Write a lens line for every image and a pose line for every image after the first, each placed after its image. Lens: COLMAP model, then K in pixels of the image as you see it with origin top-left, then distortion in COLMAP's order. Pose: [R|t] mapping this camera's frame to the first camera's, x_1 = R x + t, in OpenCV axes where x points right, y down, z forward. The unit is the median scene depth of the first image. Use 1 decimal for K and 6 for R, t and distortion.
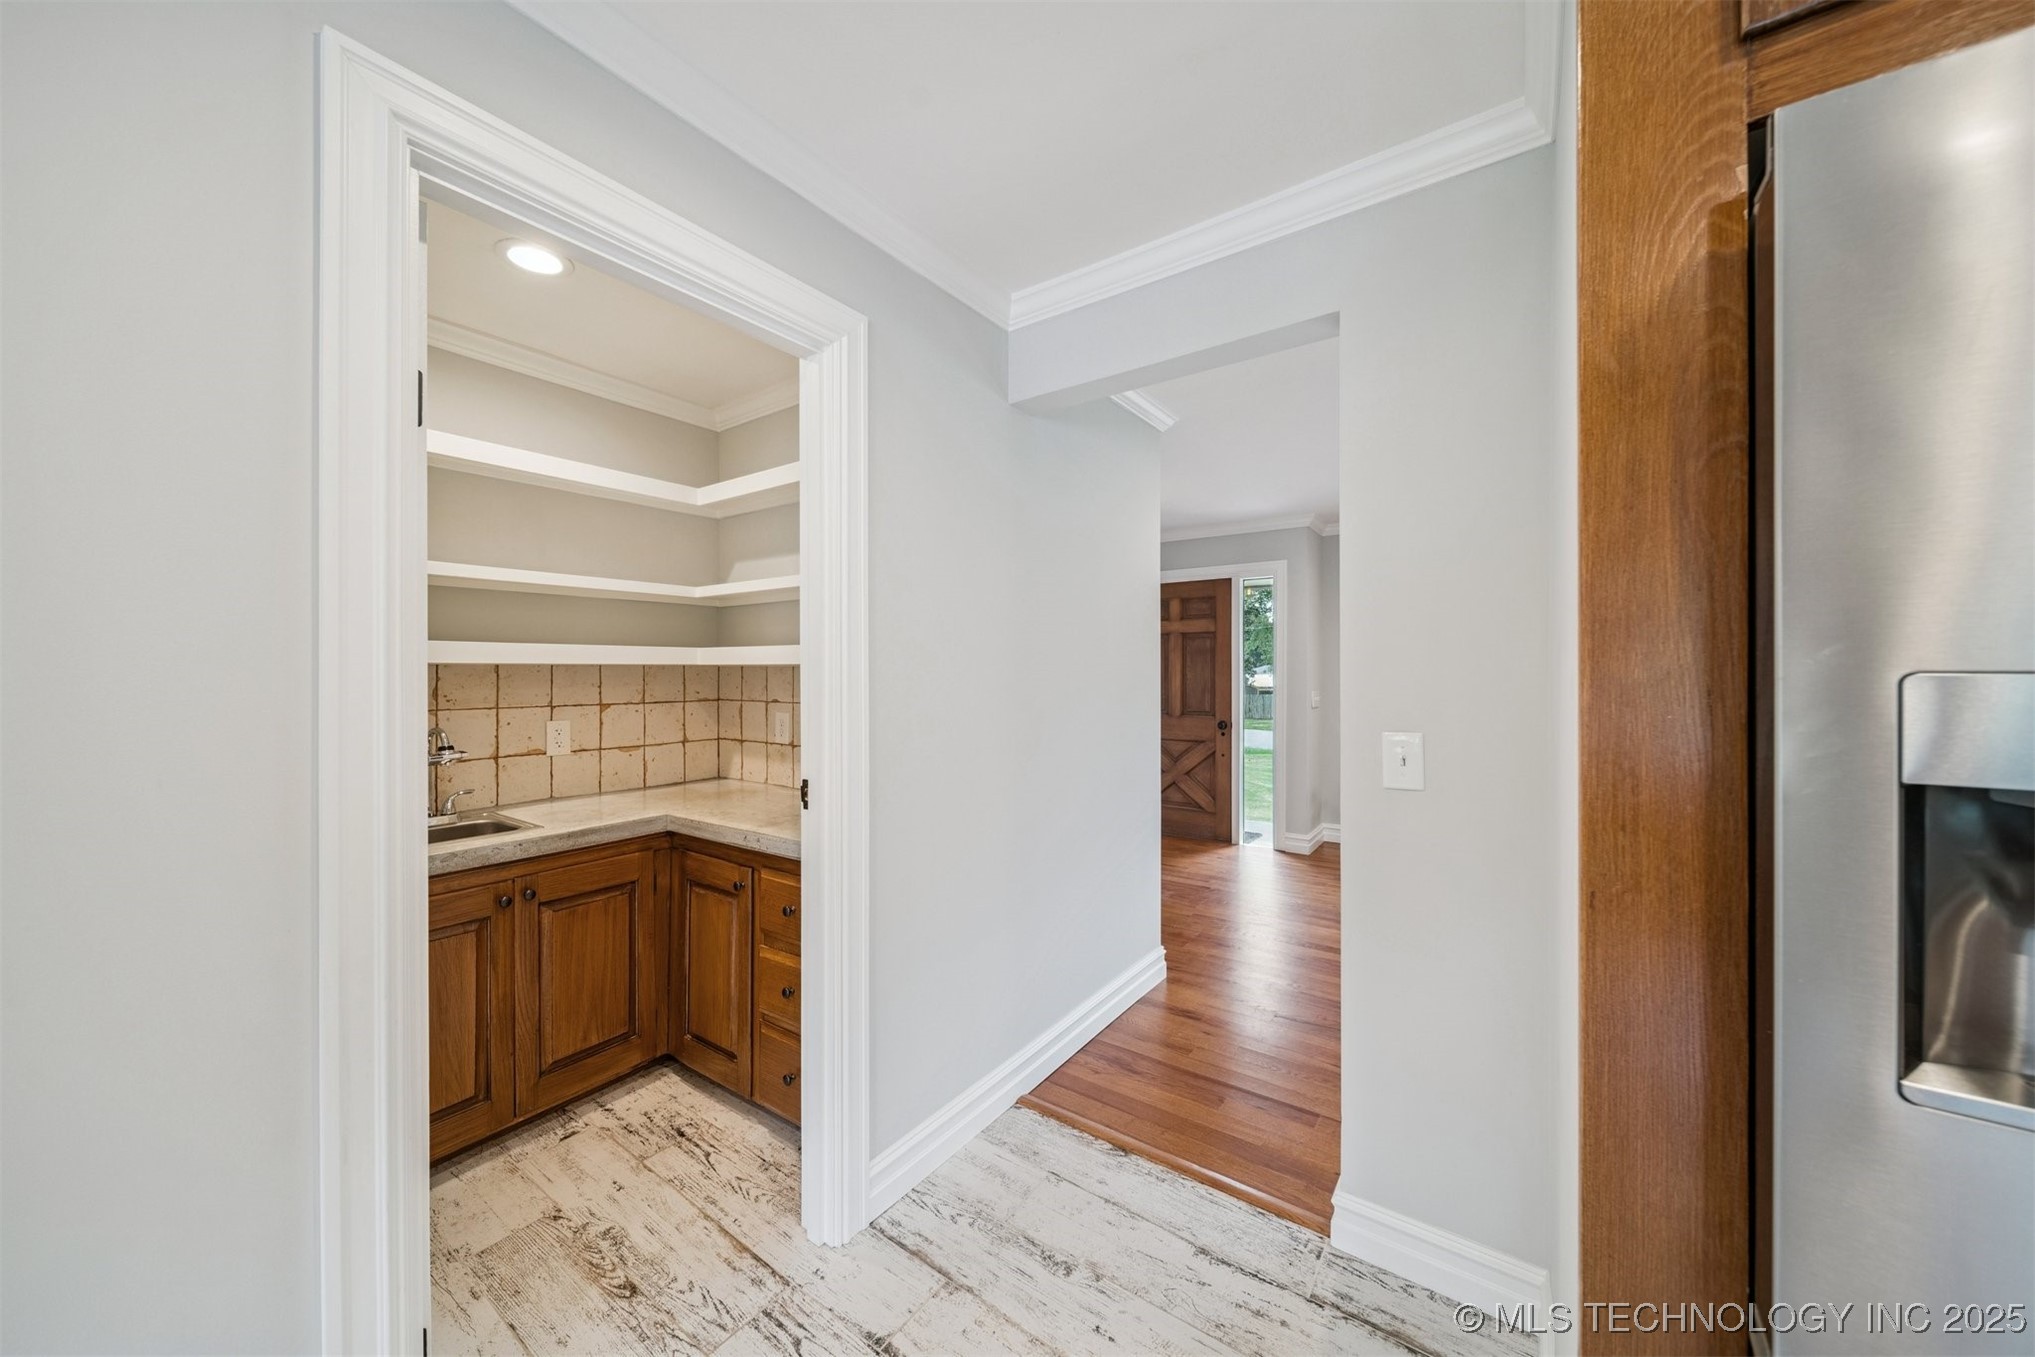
lens RADIAL K [[717.3, 0, 1007.5], [0, 717.3, 666.0], [0, 0, 1]] dist [0.005026, -0.000761]
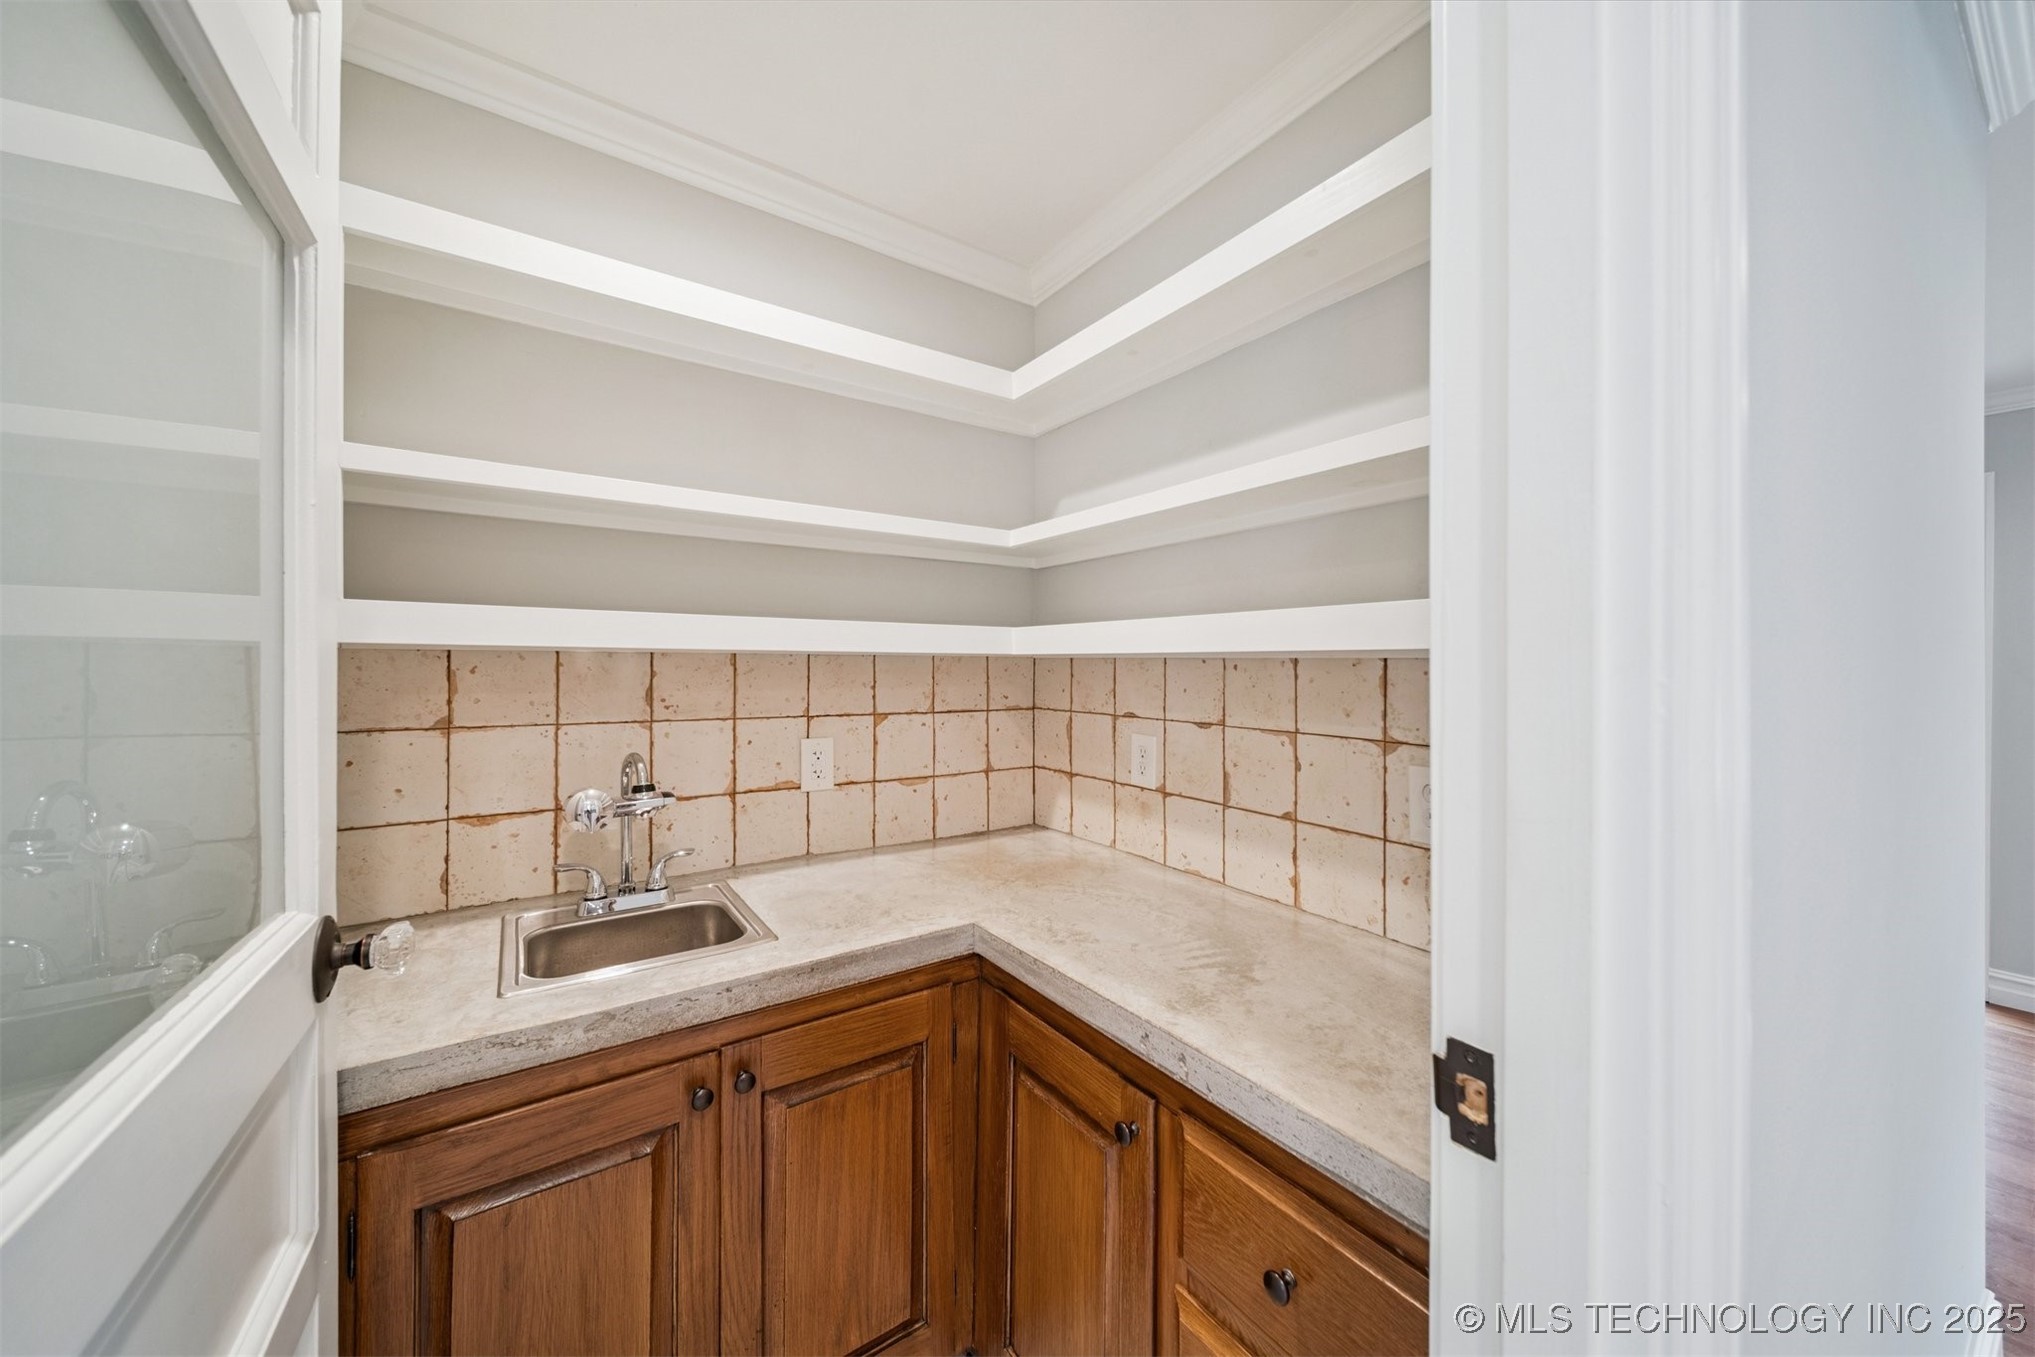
lens RADIAL K [[717.3, 0, 1021.3], [0, 717.3, 667.6], [0, 0, 1]] dist [0.005026, -0.000761]
pose [[0.944094, 0.006725, -0.329607, -0.262380], [-0.004353, 0.999959, 0.007934, 0.006225], [0.329647, -0.006056, 0.944085, 0.498222]]
